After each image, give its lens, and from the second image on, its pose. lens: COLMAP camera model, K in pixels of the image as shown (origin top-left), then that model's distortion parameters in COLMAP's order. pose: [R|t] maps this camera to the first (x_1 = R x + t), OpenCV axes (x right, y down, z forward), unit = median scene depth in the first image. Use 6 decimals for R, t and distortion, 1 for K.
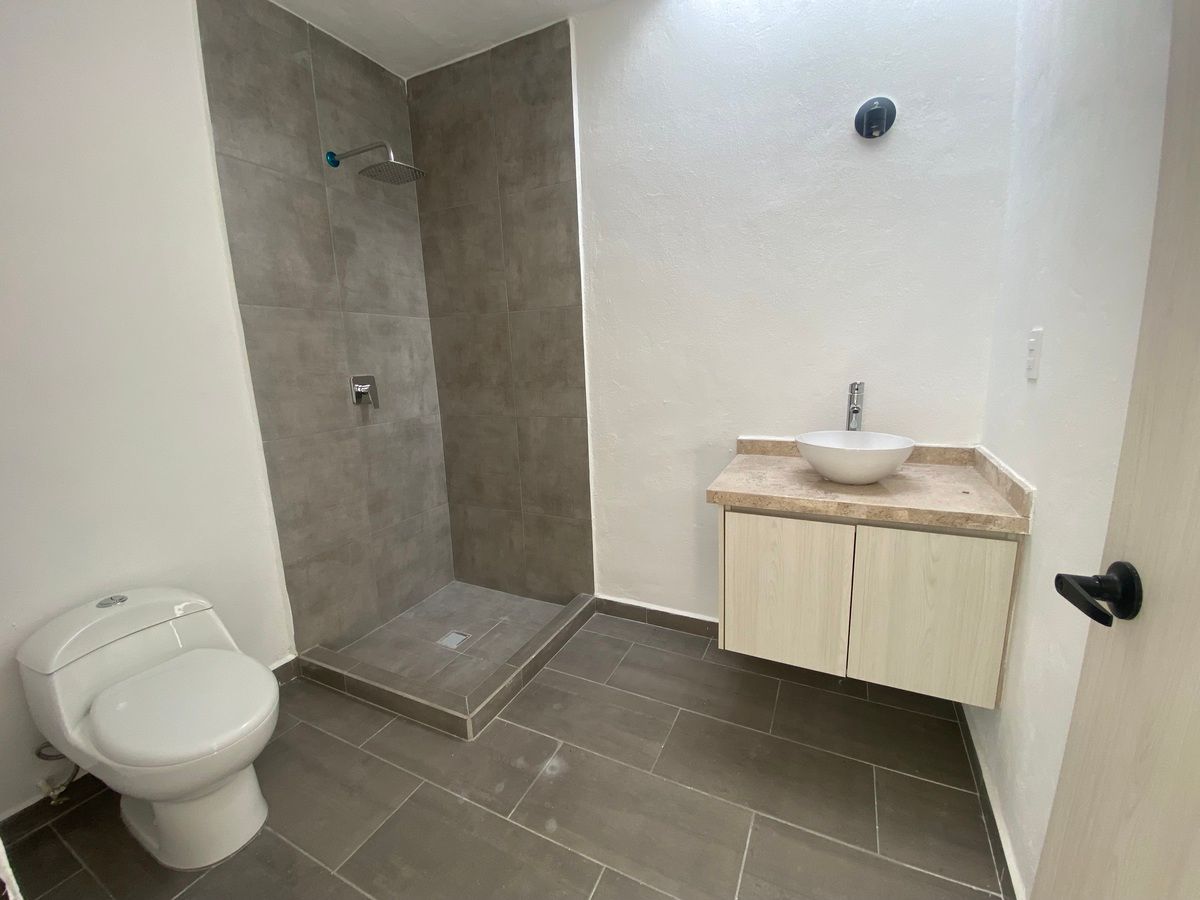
lens RADIAL K [[487.9, 0, 602.7], [0, 487.9, 454.0], [0, 0, 1]] dist [-0.008681, -0.004494]
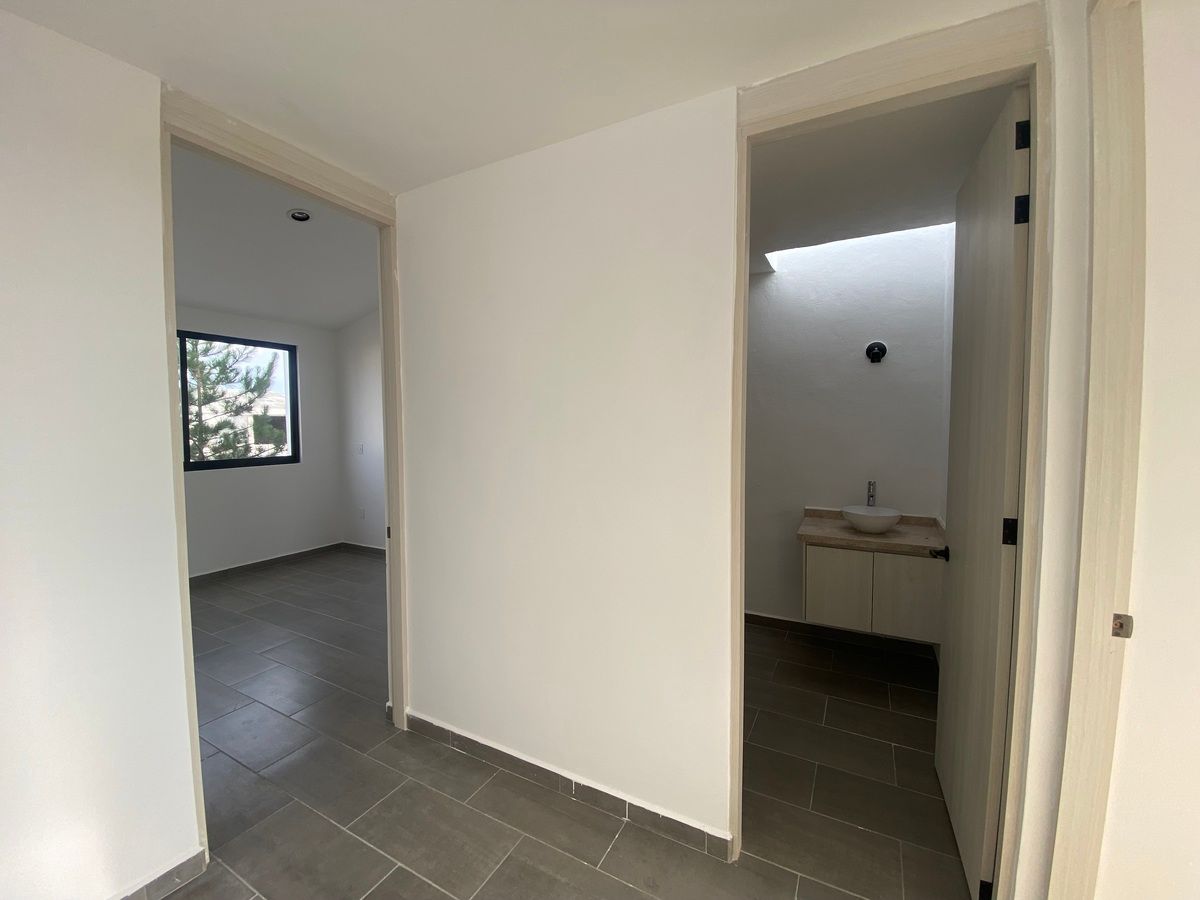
lens RADIAL K [[487.9, 0, 601.5], [0, 487.9, 448.1], [0, 0, 1]] dist [-0.008681, -0.004494]
pose [[0.998714, 0.034392, -0.037251, -0.522250], [-0.039437, 0.988720, -0.144489, 0.047007], [0.031861, 0.145772, 0.988805, -1.044226]]
